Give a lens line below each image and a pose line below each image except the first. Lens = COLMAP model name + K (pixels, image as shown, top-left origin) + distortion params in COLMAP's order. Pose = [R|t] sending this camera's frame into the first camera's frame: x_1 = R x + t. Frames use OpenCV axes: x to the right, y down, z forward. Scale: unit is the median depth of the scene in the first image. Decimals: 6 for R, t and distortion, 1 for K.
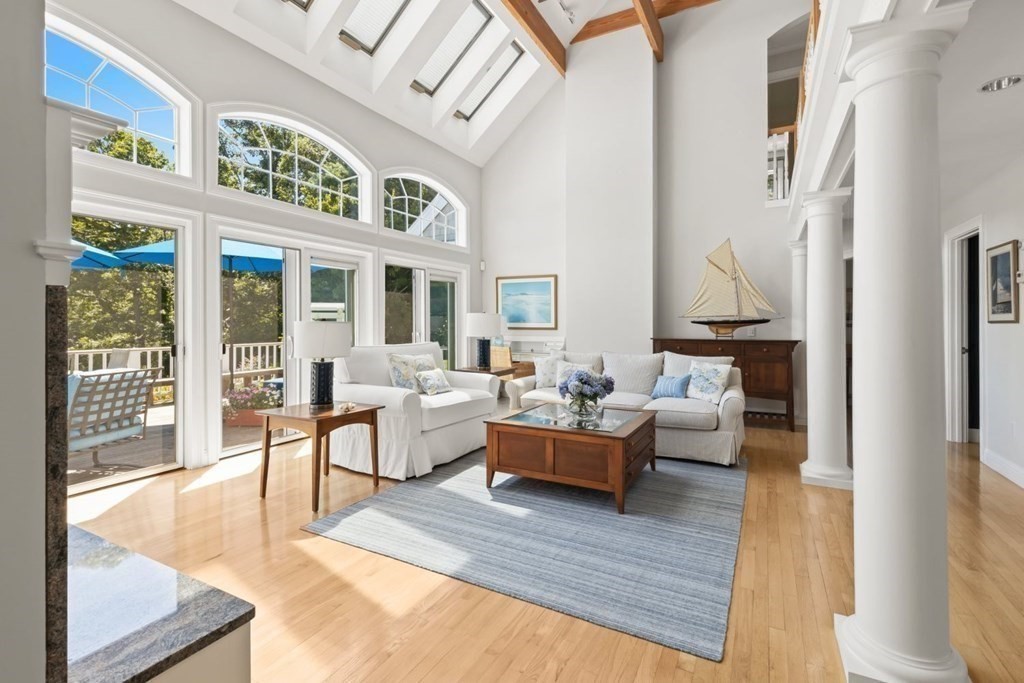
lens RADIAL K [[468.6, 0, 530.1], [0, 468.6, 321.3], [0, 0, 1]] dist [0.006162, 0.000223]
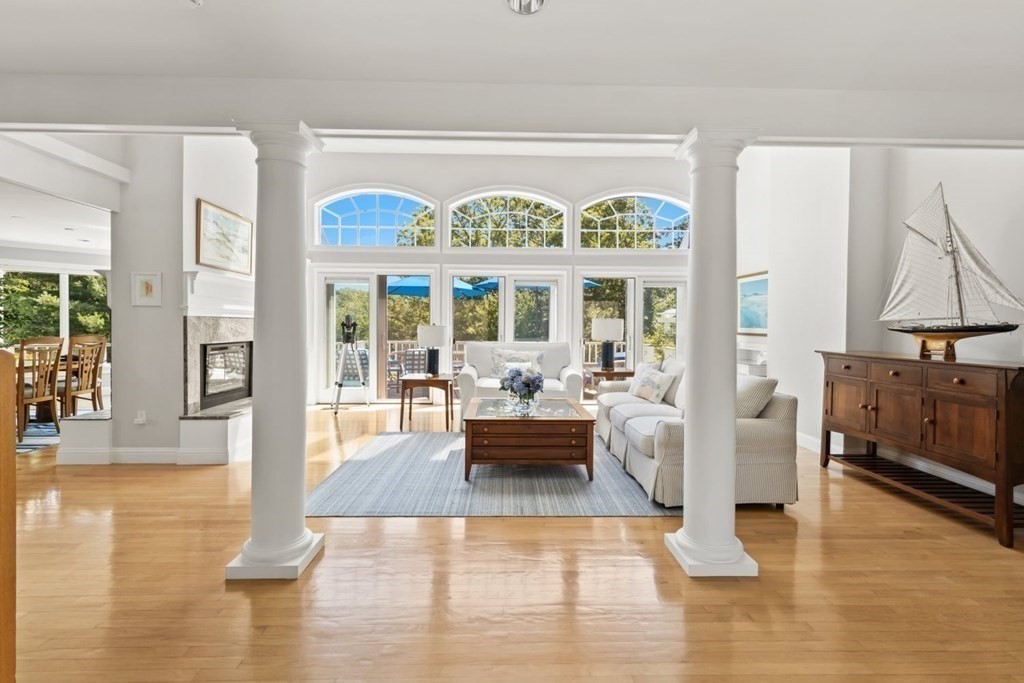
lens RADIAL K [[468.6, 0, 517.0], [0, 468.6, 333.8], [0, 0, 1]] dist [0.006162, 0.000223]
pose [[0.483768, 0.019931, -0.874969, 0.719897], [-0.005063, 0.999788, 0.019975, -0.001704], [0.875181, -0.005234, 0.483767, 0.278457]]
